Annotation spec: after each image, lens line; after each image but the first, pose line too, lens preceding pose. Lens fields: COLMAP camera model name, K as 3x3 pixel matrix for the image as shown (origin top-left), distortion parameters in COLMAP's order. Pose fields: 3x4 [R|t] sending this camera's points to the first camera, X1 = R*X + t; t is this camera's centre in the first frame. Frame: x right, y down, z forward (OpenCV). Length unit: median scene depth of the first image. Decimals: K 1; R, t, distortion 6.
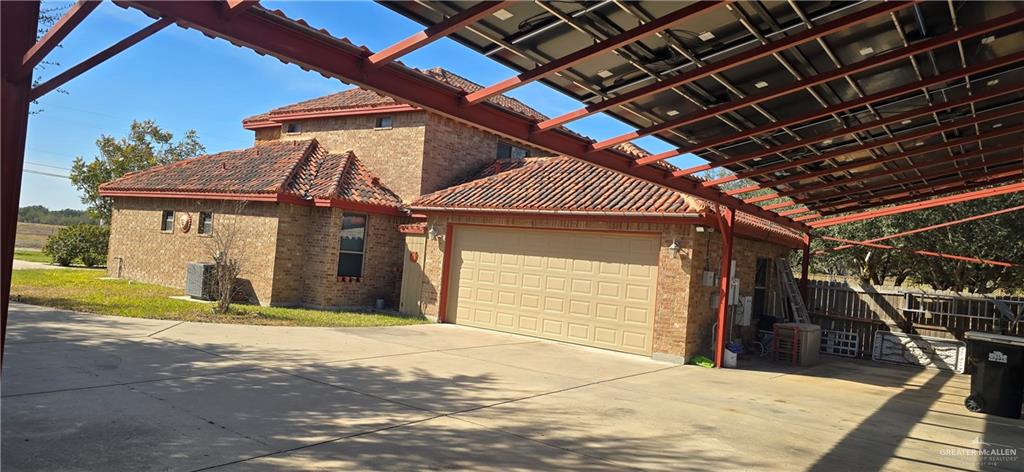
lens RADIAL K [[690.2, 0, 511.7], [0, 690.2, 237.4], [0, 0, 1]] dist [-0.002195, -0.000761]
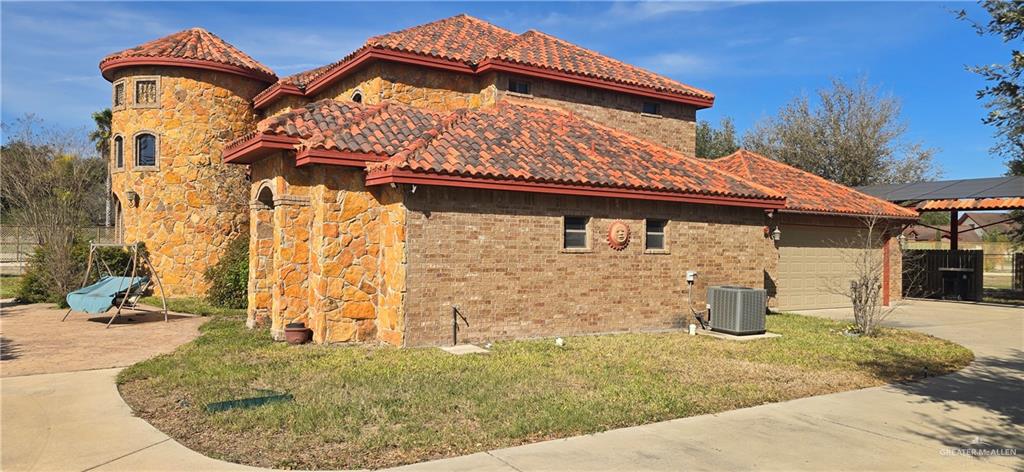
lens RADIAL K [[690.2, 0, 511.2], [0, 690.2, 235.1], [0, 0, 1]] dist [-0.002195, -0.000761]
pose [[0.378440, -0.065018, 0.923339, -1.135533], [-0.015704, 0.996935, 0.076637, -0.071105], [-0.925492, -0.043503, 0.376260, 0.854245]]
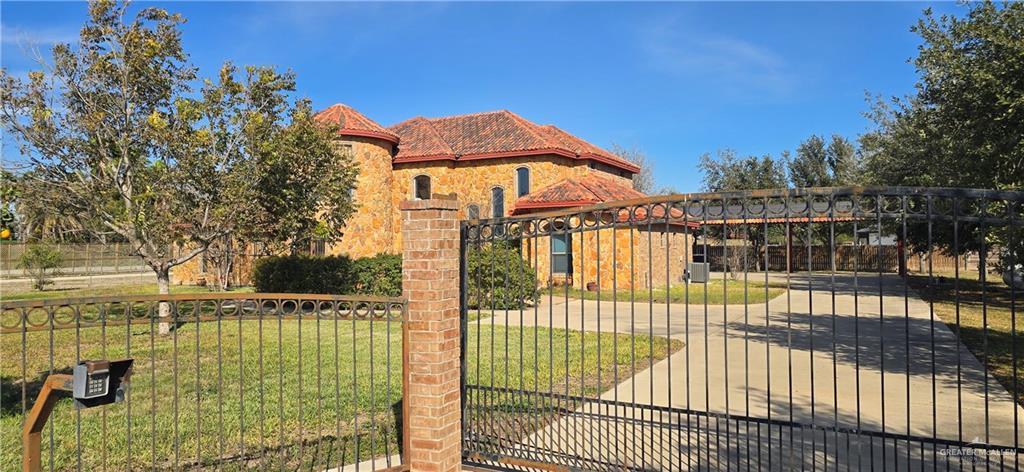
lens RADIAL K [[690.2, 0, 512.1], [0, 690.2, 236.6], [0, 0, 1]] dist [-0.002195, -0.000761]
pose [[-0.166913, -0.067202, 0.983679, -1.940042], [-0.029185, 0.997574, 0.063199, -0.114520], [-0.985540, -0.018160, -0.168470, 1.616655]]
